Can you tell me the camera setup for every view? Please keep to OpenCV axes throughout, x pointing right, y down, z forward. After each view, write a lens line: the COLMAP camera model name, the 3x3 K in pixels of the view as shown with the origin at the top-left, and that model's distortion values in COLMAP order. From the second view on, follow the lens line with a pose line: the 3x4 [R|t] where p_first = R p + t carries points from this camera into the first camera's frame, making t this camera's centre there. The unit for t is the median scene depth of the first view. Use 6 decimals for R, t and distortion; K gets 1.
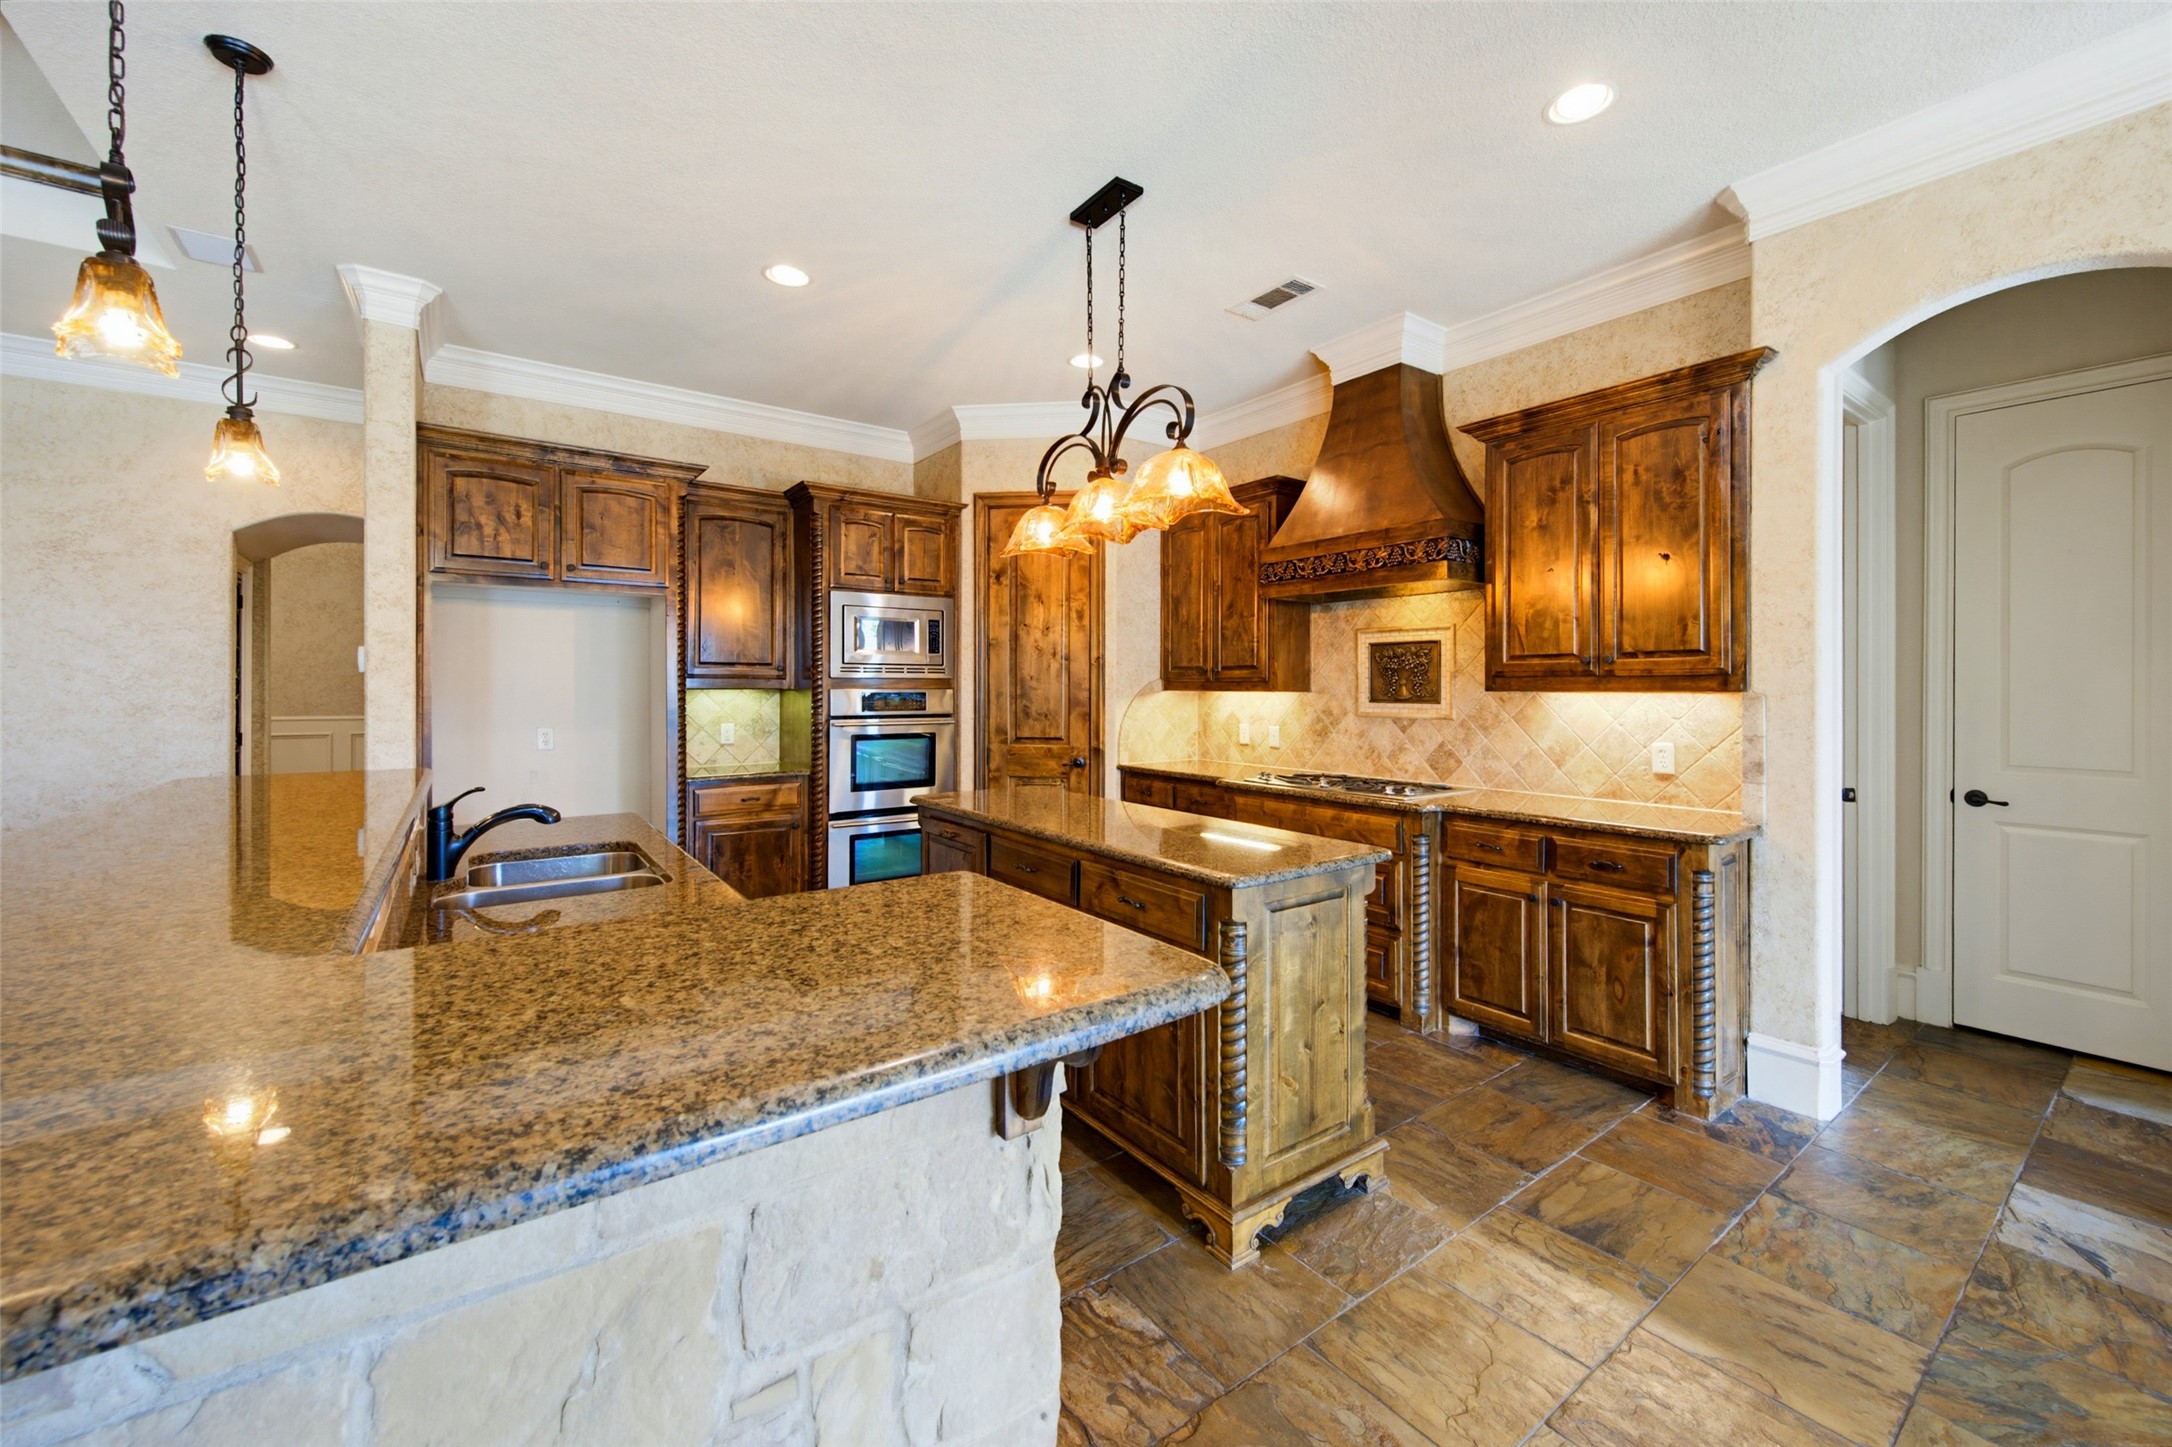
lens RADIAL K [[854.5, 0, 1071.5], [0, 854.5, 680.5], [0, 0, 1]] dist [0.004828, -0.000088]
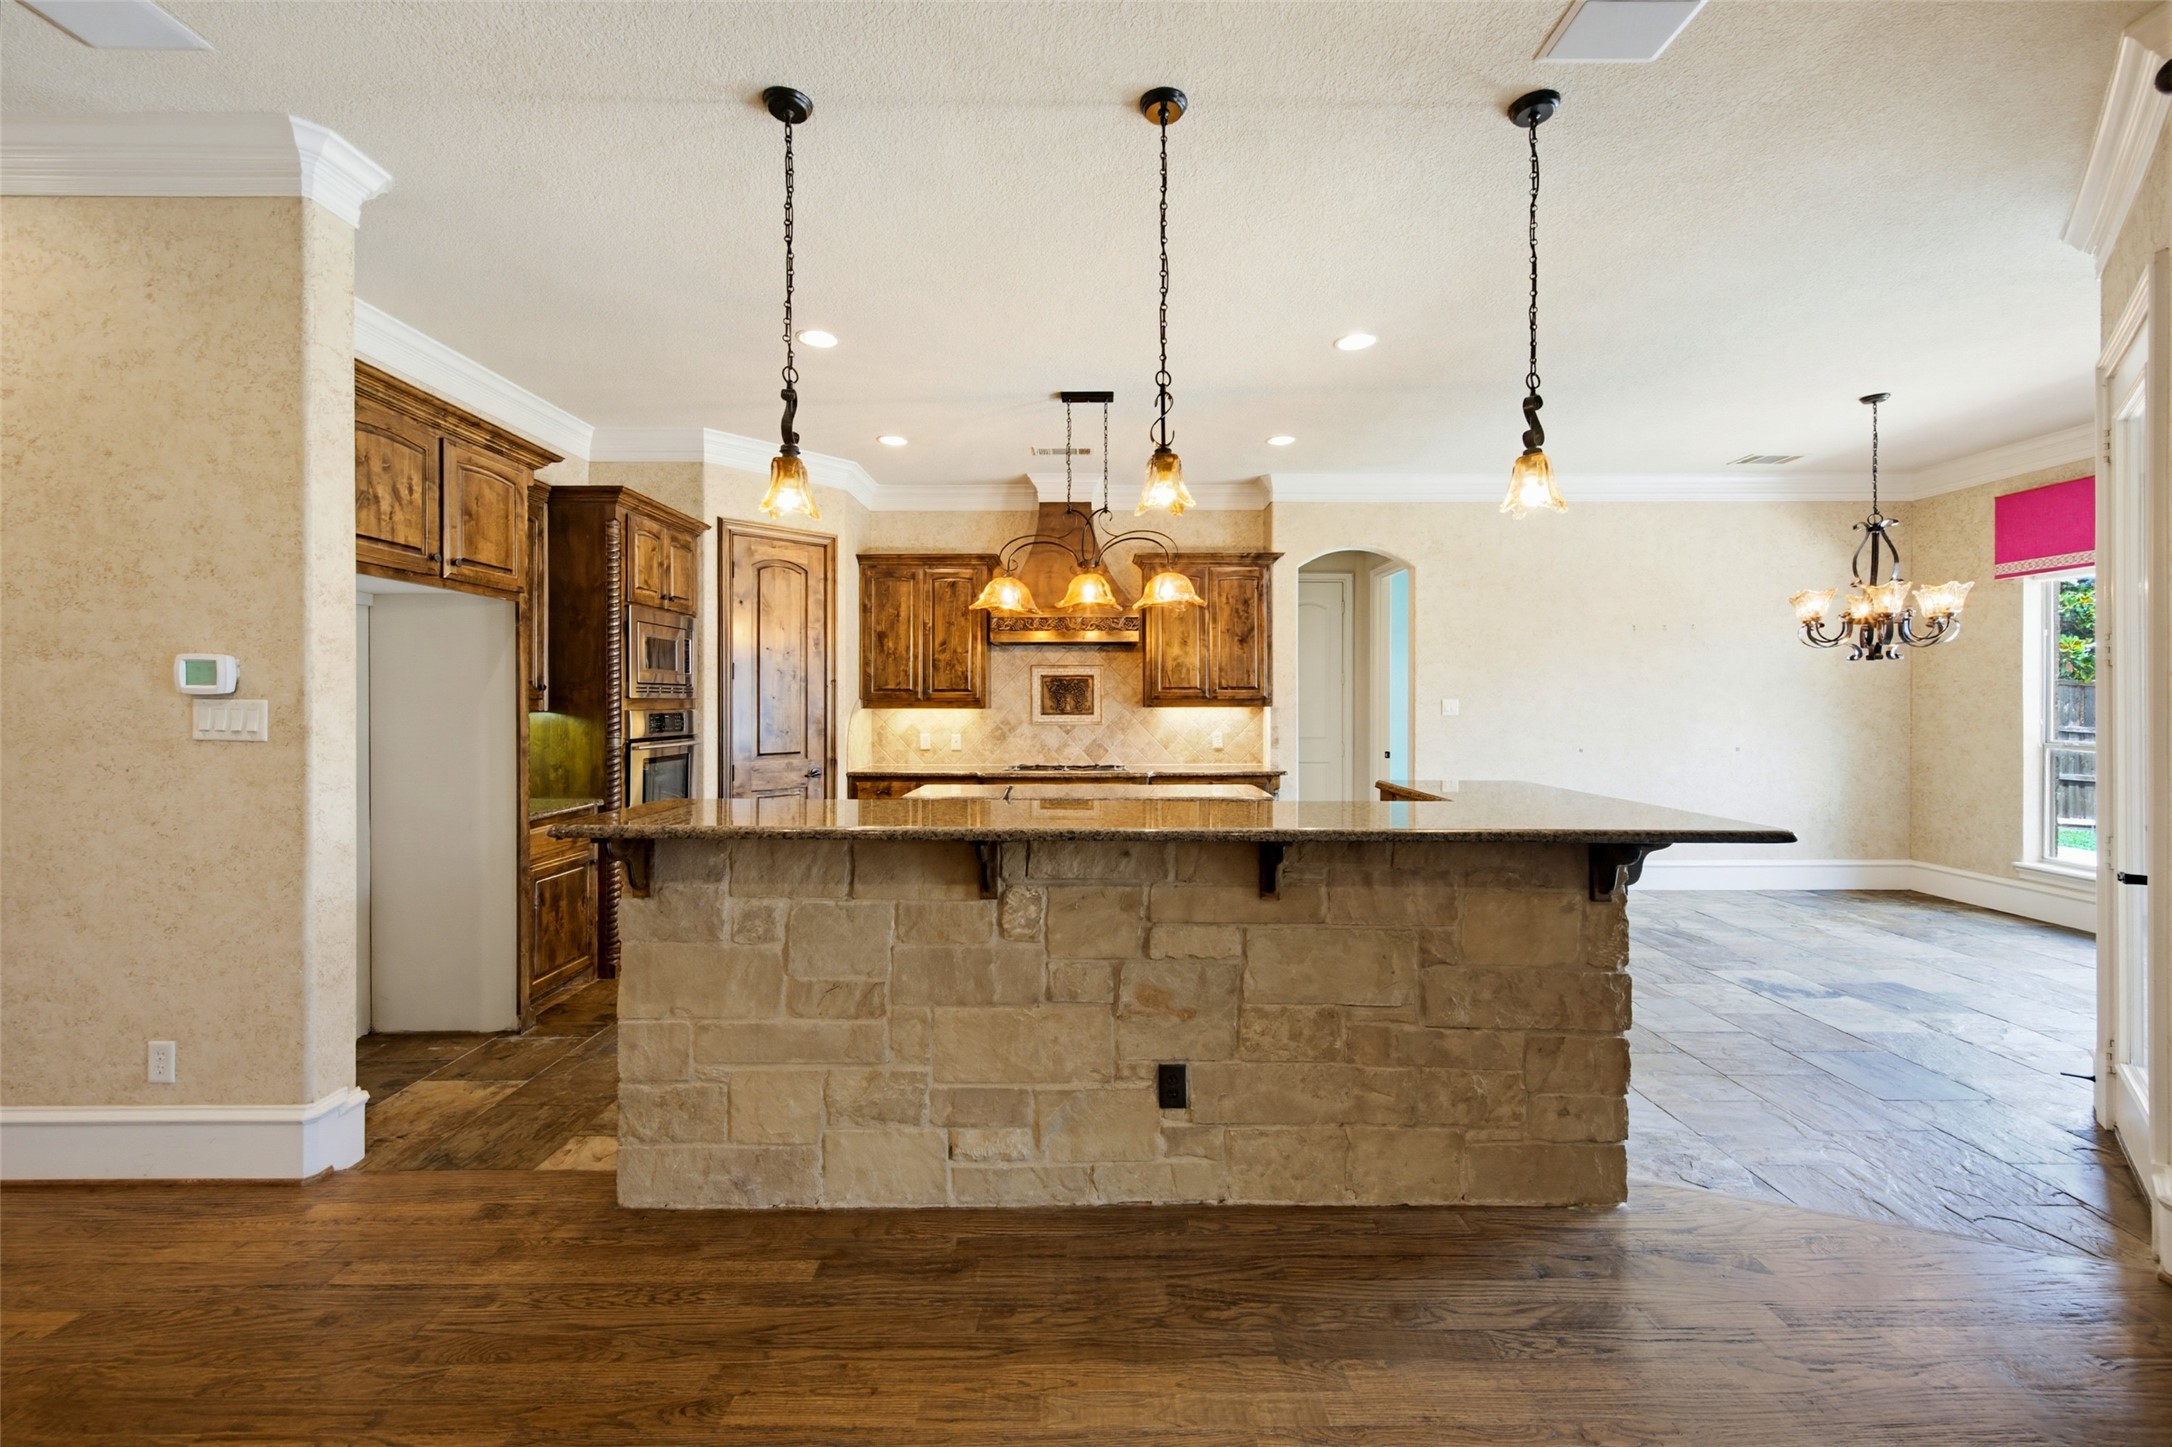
lens RADIAL K [[854.5, 0, 1073.1], [0, 854.5, 703.7], [0, 0, 1]] dist [0.004828, -0.000088]
pose [[0.606044, -0.005587, 0.795411, -0.748659], [-0.003720, 0.999944, 0.009858, -0.008710], [-0.795422, -0.008934, 0.605990, 0.046280]]
